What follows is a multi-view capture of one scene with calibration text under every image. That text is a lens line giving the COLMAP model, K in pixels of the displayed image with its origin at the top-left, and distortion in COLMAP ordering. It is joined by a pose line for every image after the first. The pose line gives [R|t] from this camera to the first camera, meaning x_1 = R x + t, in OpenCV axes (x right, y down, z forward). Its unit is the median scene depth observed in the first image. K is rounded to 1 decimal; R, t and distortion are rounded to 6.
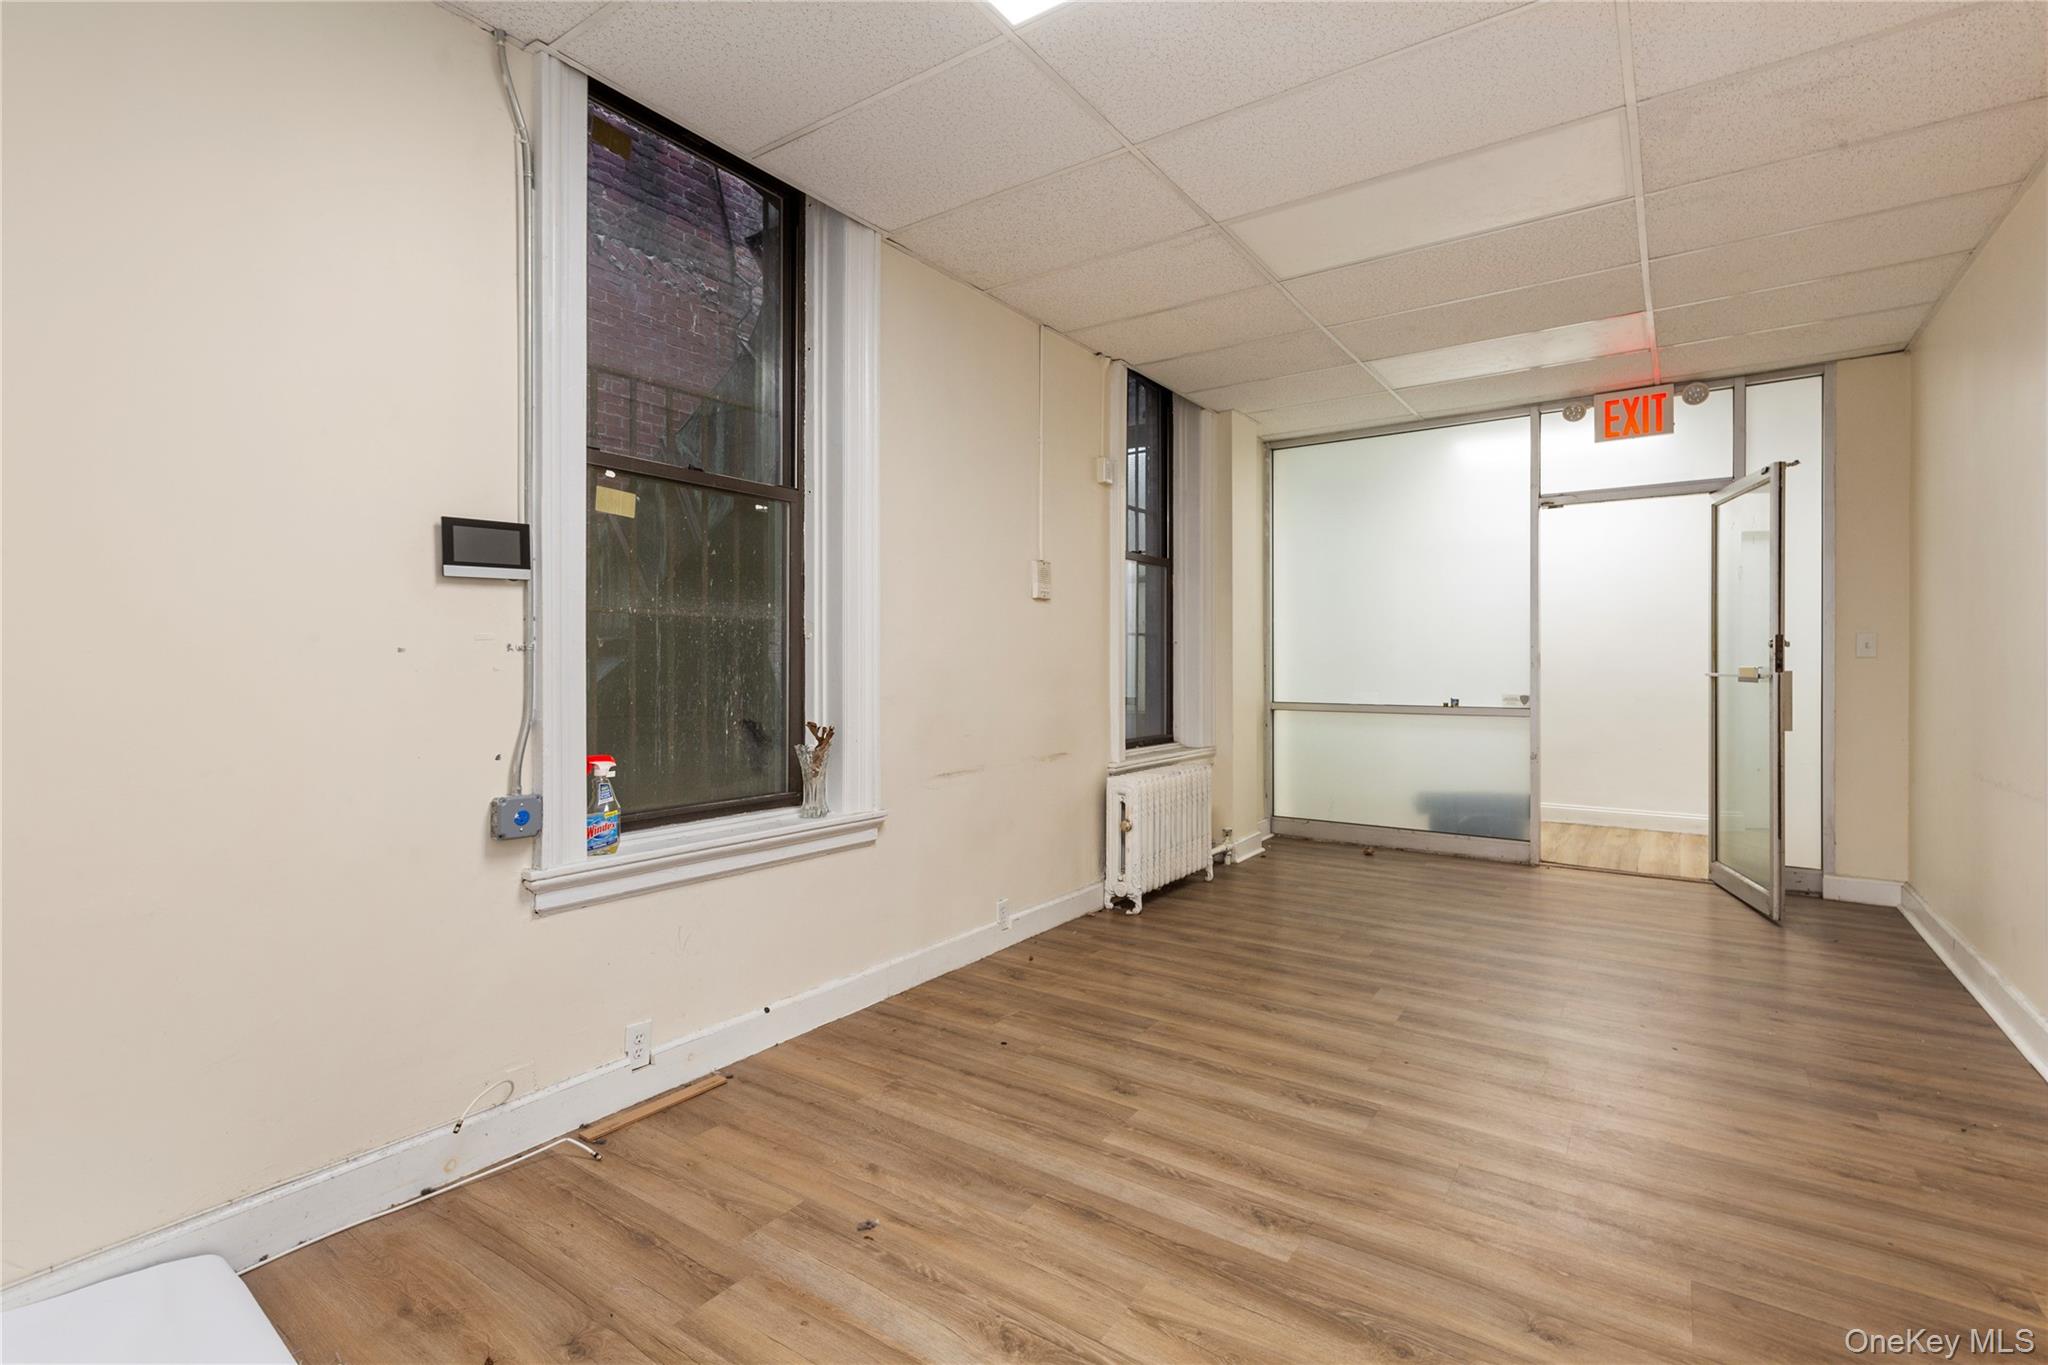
lens RADIAL K [[952.8, 0, 1026.4], [0, 952.8, 672.0], [0, 0, 1]] dist [0.001430, -0.000544]
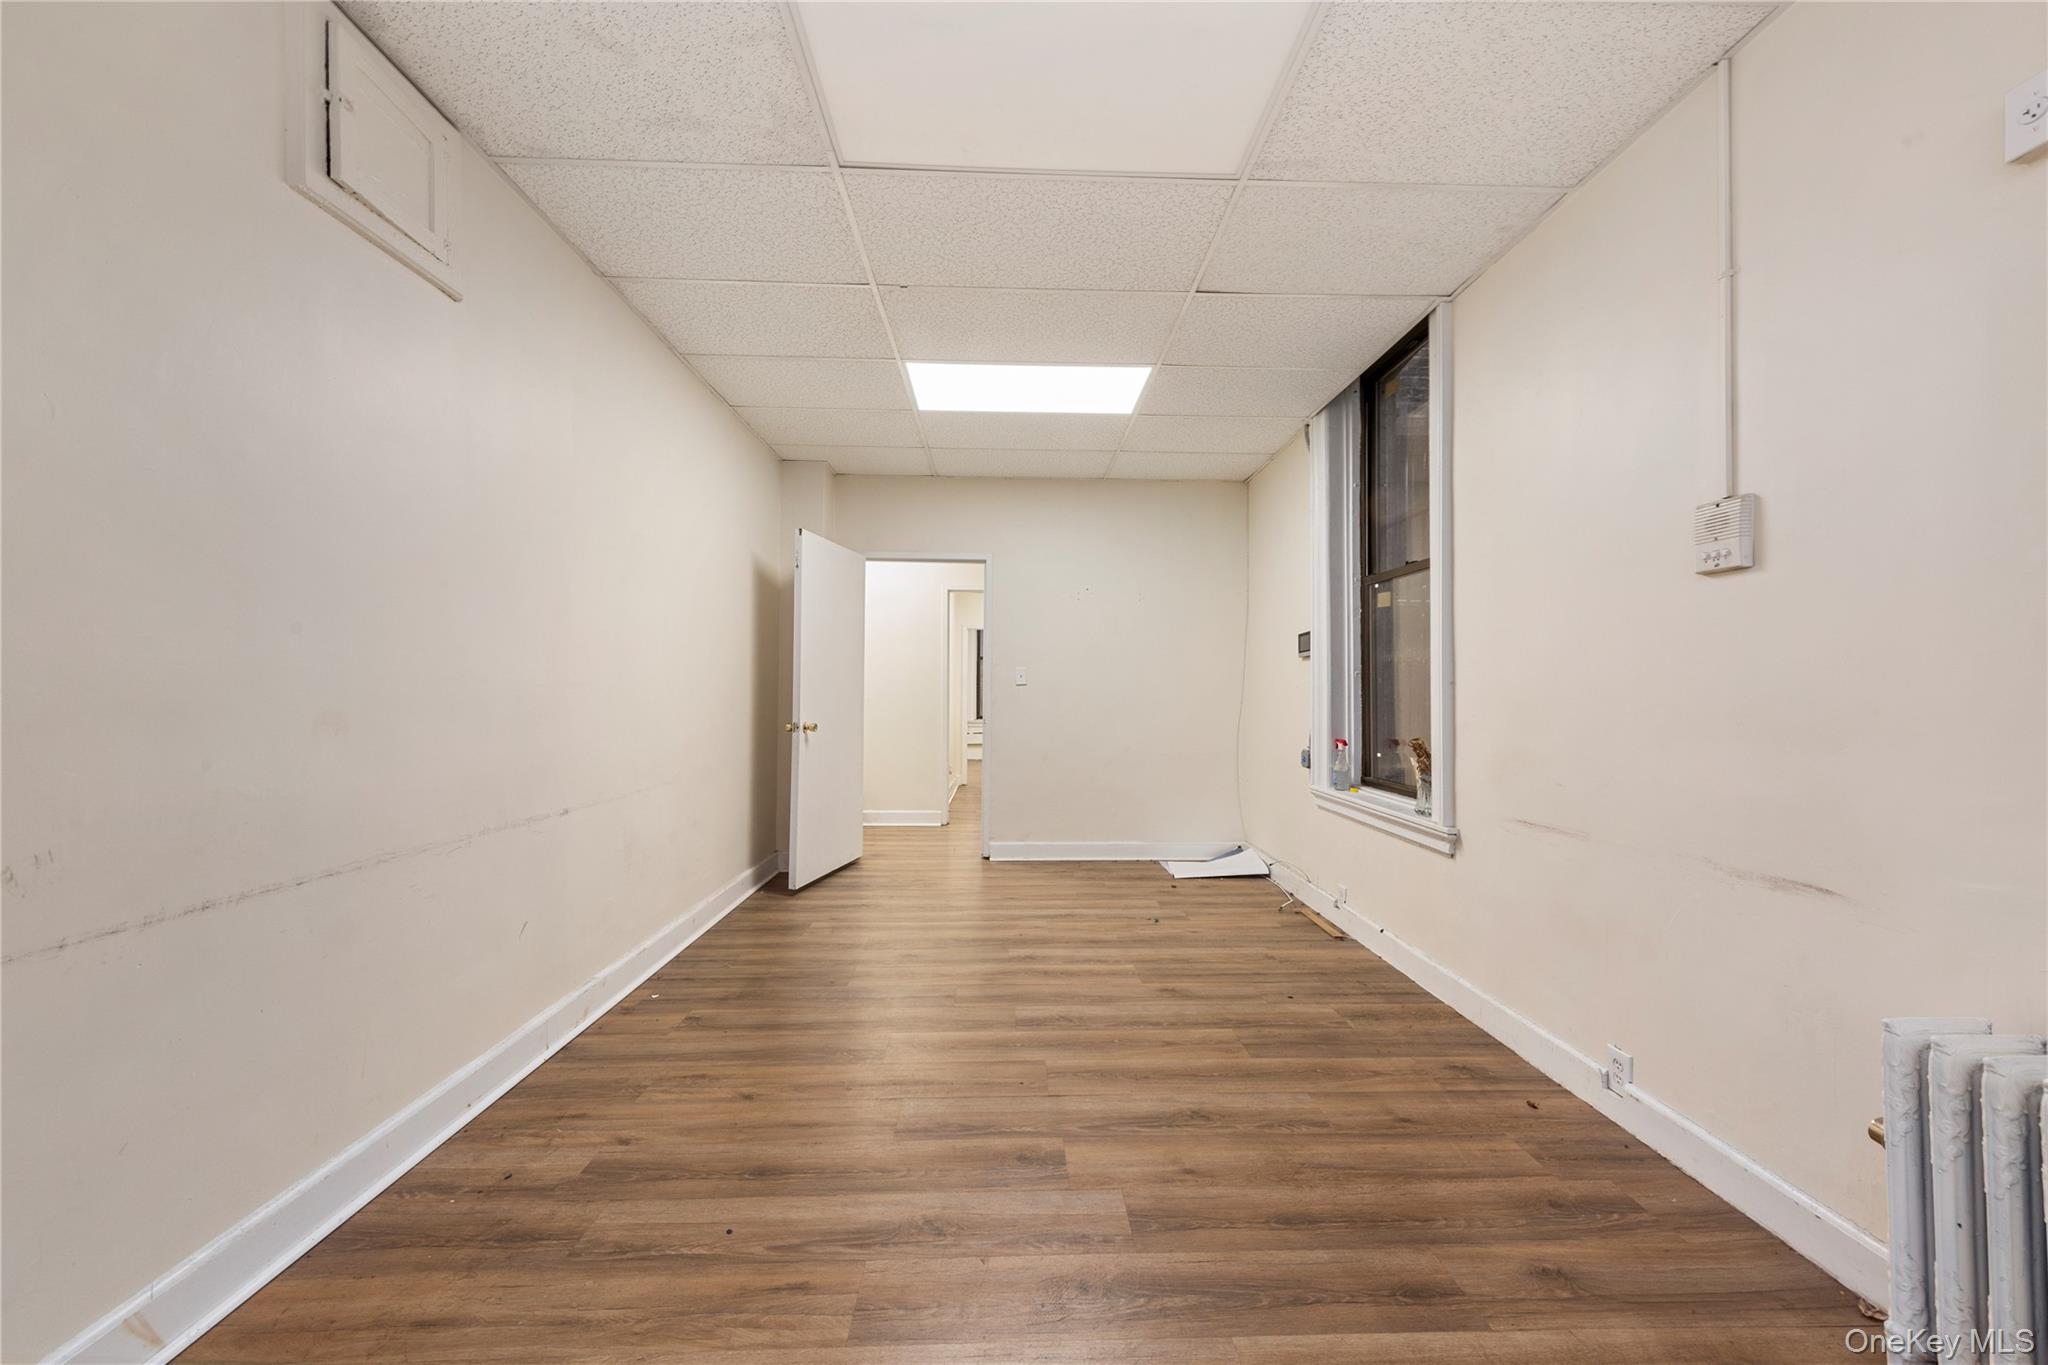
lens RADIAL K [[705.9, 0, 1026.5], [0, 705.9, 681.9], [0, 0, 1]] dist [-0.000462, -0.000027]
pose [[-0.805826, -0.012031, -0.592030, 0.870109], [-0.008470, 0.999925, -0.008791, -0.014560], [0.592092, -0.002070, -0.805868, 1.656813]]
